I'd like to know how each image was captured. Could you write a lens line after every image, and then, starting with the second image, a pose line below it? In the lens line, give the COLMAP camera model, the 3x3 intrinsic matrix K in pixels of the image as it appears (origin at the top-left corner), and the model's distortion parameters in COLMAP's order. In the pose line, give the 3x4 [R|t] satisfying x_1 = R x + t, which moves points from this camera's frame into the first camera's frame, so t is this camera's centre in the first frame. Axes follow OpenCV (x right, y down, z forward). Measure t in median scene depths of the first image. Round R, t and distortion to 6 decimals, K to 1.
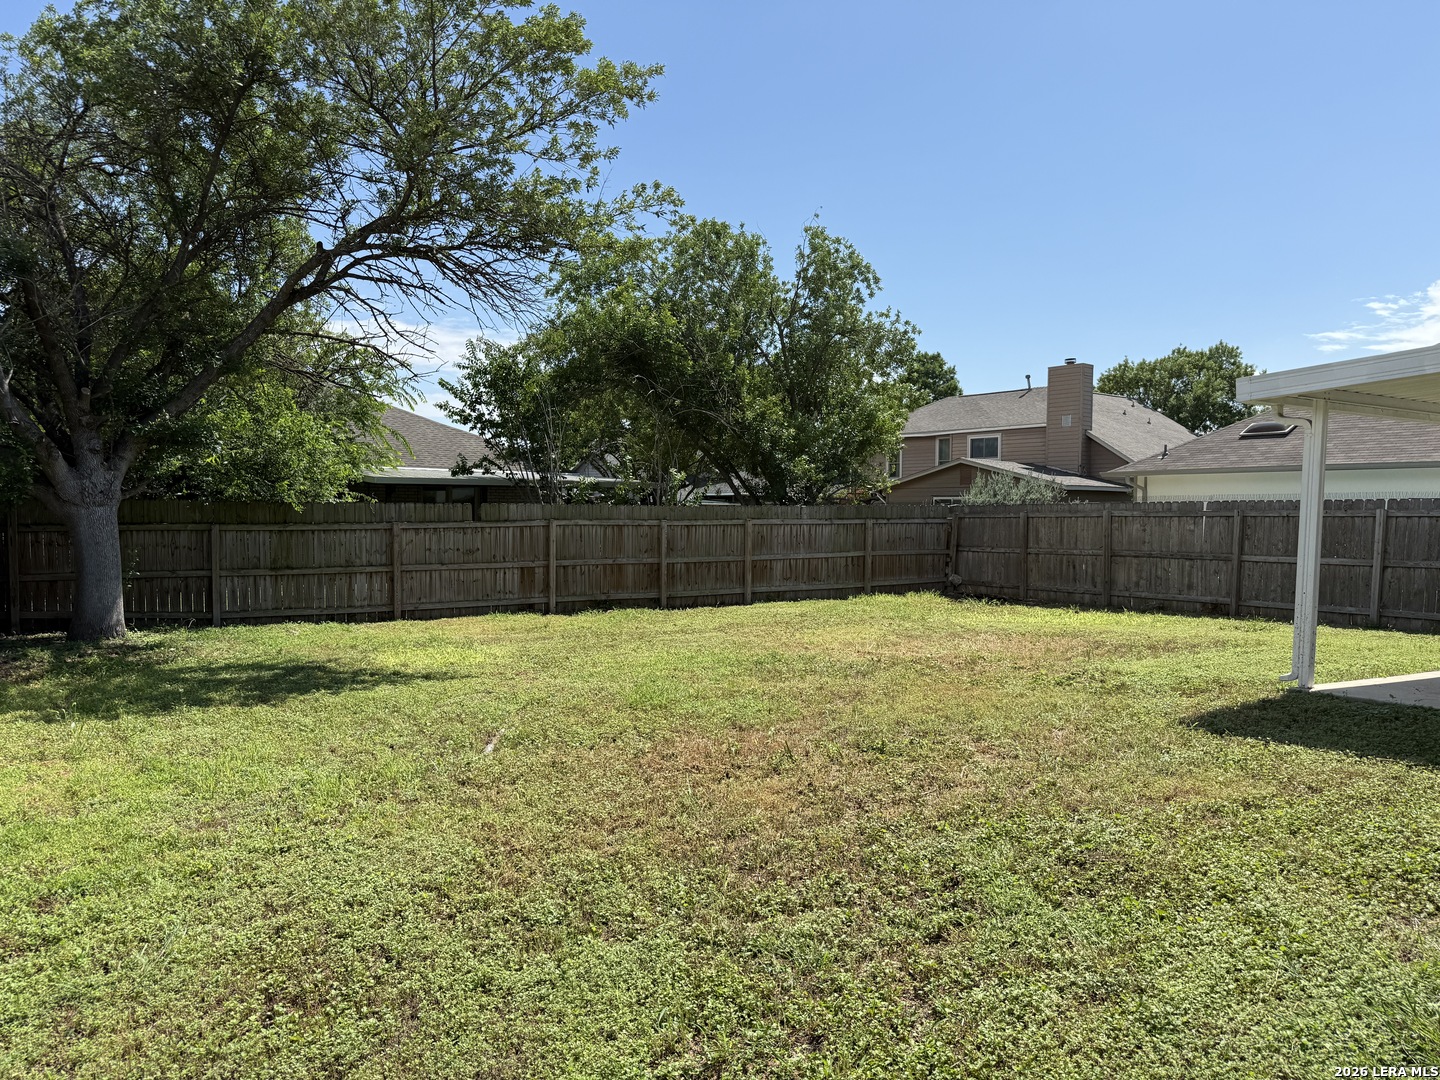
lens RADIAL K [[1012.4, 0, 720.2], [0, 1012.4, 542.7], [0, 0, 1]] dist [0.009871, -0.007227]
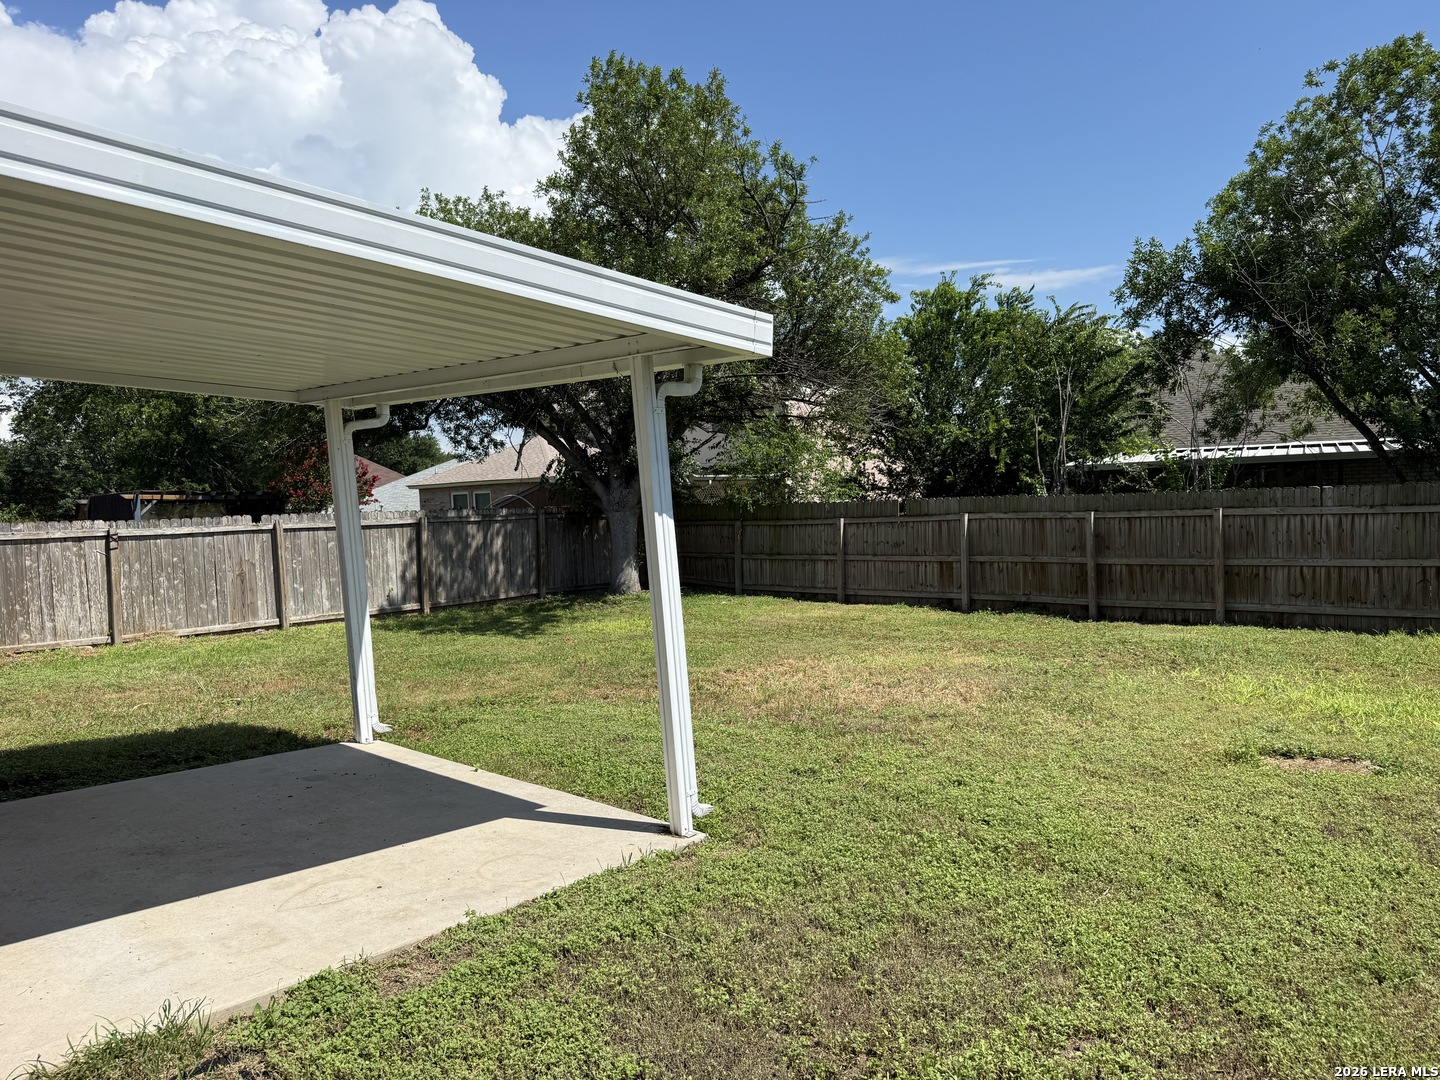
lens RADIAL K [[1012.4, 0, 720.3], [0, 1012.4, 537.4], [0, 0, 1]] dist [0.009871, -0.007227]
pose [[0.266182, -0.003827, -0.963915, 0.693358], [-0.029029, 0.999507, -0.011984, 0.018305], [0.963486, 0.031172, 0.265939, 0.505890]]
